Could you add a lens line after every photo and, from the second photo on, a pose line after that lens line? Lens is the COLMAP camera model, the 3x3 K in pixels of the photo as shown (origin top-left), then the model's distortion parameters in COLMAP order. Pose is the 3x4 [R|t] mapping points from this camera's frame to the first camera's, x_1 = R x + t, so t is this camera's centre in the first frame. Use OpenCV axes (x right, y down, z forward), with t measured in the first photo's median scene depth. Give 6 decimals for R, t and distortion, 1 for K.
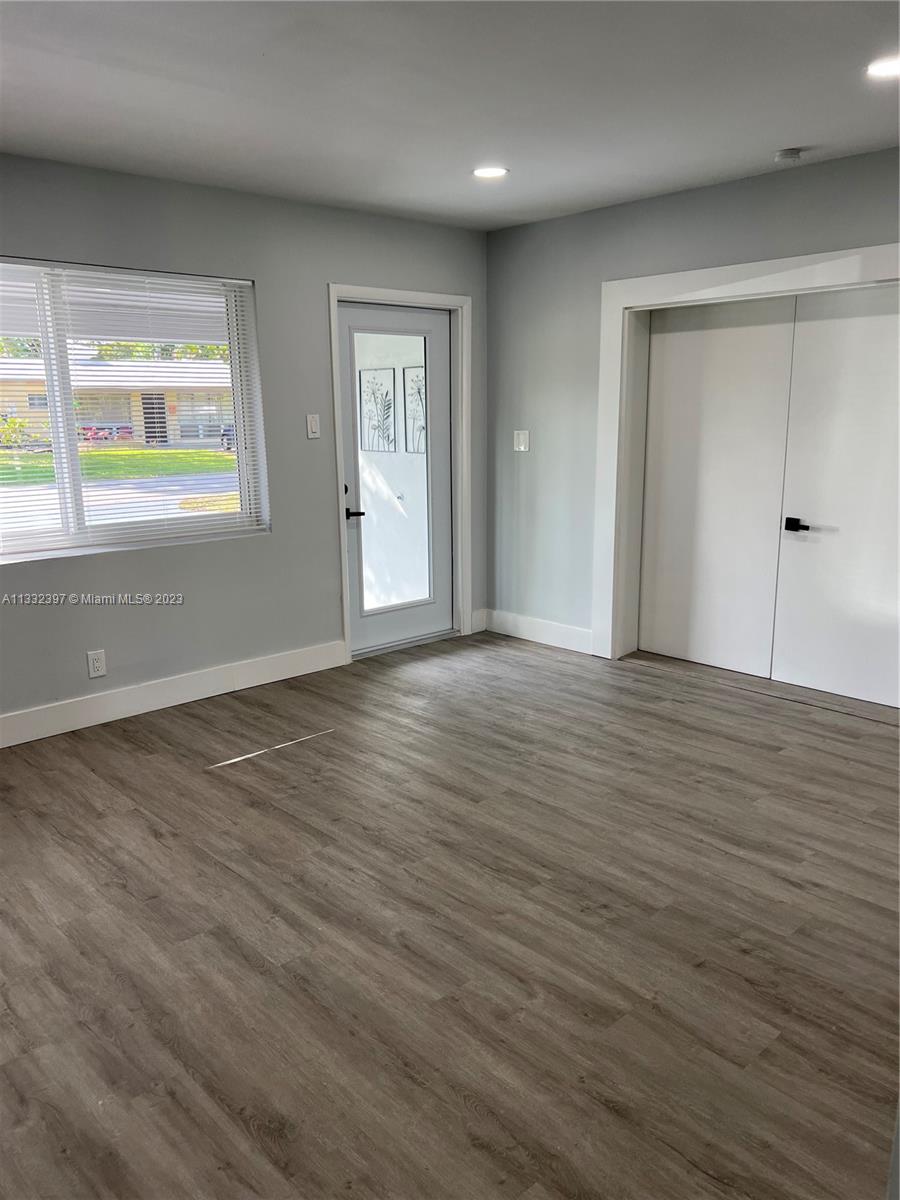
lens RADIAL K [[905.9, 0, 452.6], [0, 905.9, 604.0], [0, 0, 1]] dist [0.049456, -0.066704]
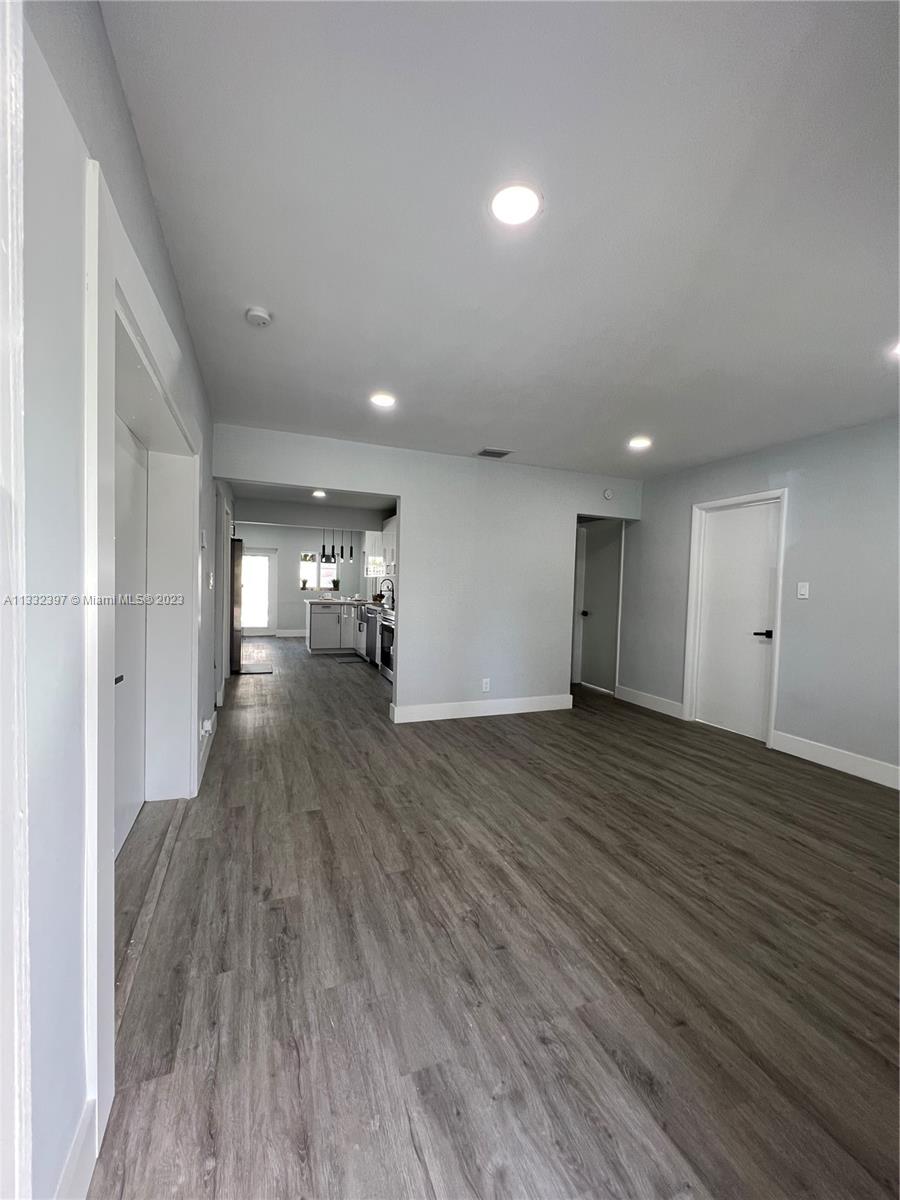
lens RADIAL K [[482.0, 0, 452.4], [0, 482.0, 594.0], [0, 0, 1]] dist [-0.001578, 0.001230]
pose [[-0.934191, -0.021379, 0.356131, -0.059588], [0.059122, 0.975125, 0.213625, -0.271619], [-0.351840, 0.220622, -0.909689, 1.478338]]
